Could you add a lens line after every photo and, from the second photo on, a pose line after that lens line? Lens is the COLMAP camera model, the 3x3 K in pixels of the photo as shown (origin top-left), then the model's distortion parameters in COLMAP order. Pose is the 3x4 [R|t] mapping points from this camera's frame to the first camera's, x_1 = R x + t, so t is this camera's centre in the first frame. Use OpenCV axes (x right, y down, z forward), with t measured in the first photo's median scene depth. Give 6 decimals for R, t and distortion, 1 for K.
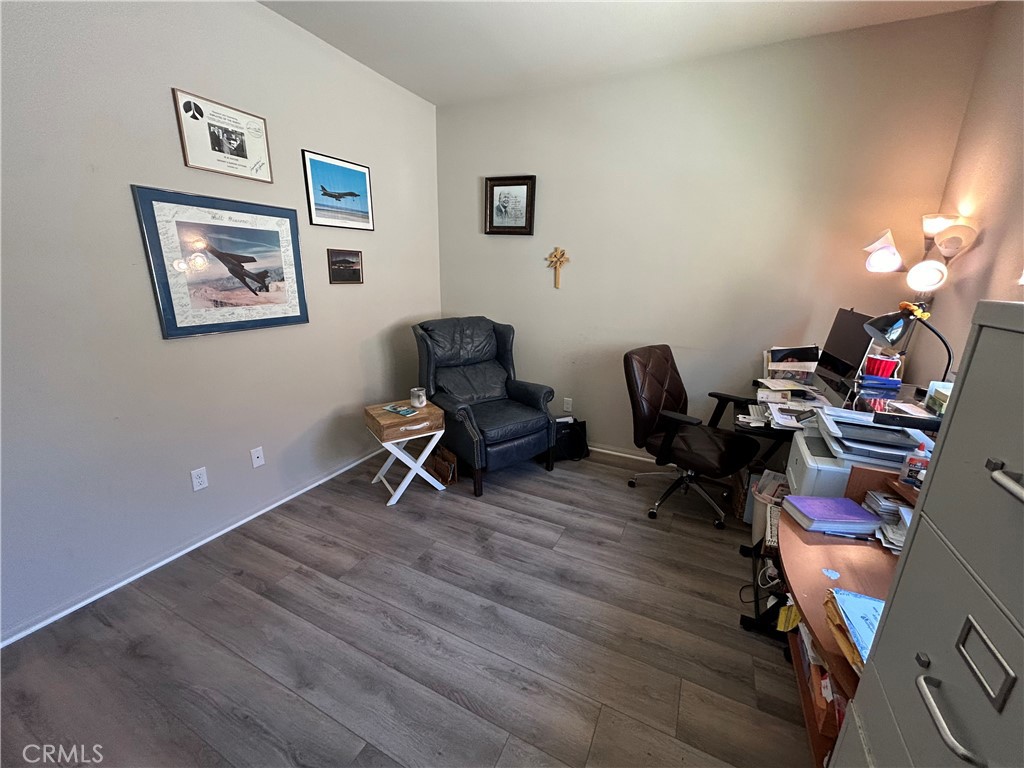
lens RADIAL K [[408.0, 0, 514.7], [0, 408.0, 384.2], [0, 0, 1]] dist [-0.003132, 0.000790]
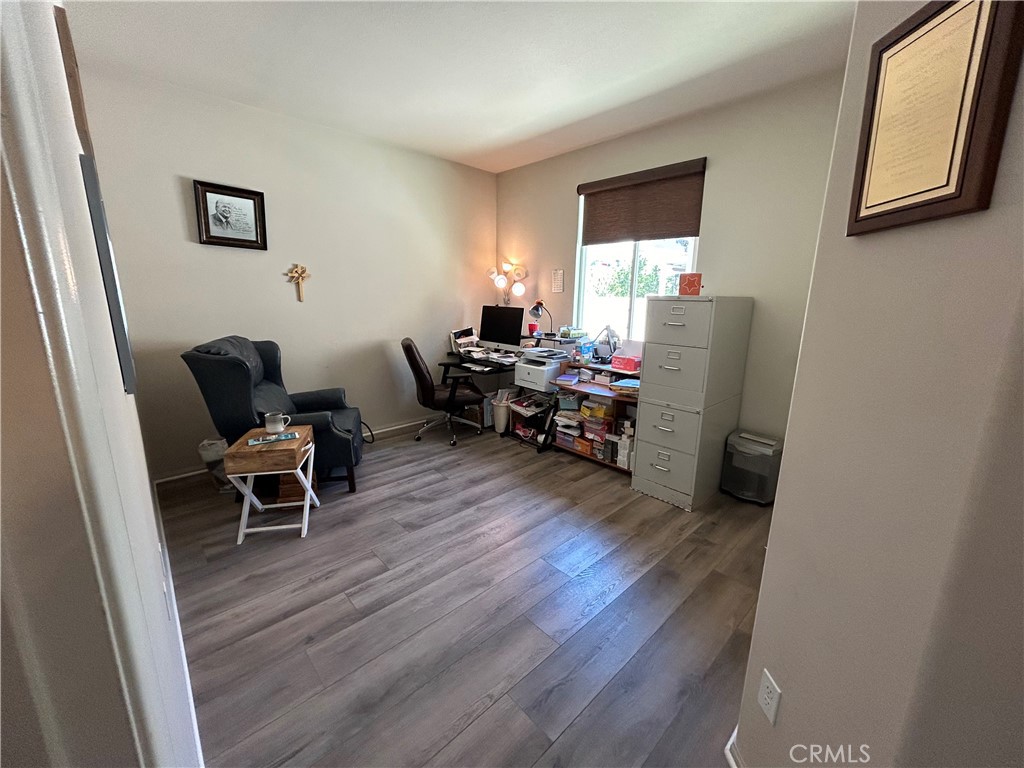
lens RADIAL K [[408.0, 0, 514.3], [0, 408.0, 379.5], [0, 0, 1]] dist [-0.003132, 0.000790]
pose [[0.358961, -0.208182, 0.909839, -0.902938], [0.239785, 0.962659, 0.125665, -0.049664], [-0.902026, 0.173056, 0.395476, 0.136851]]
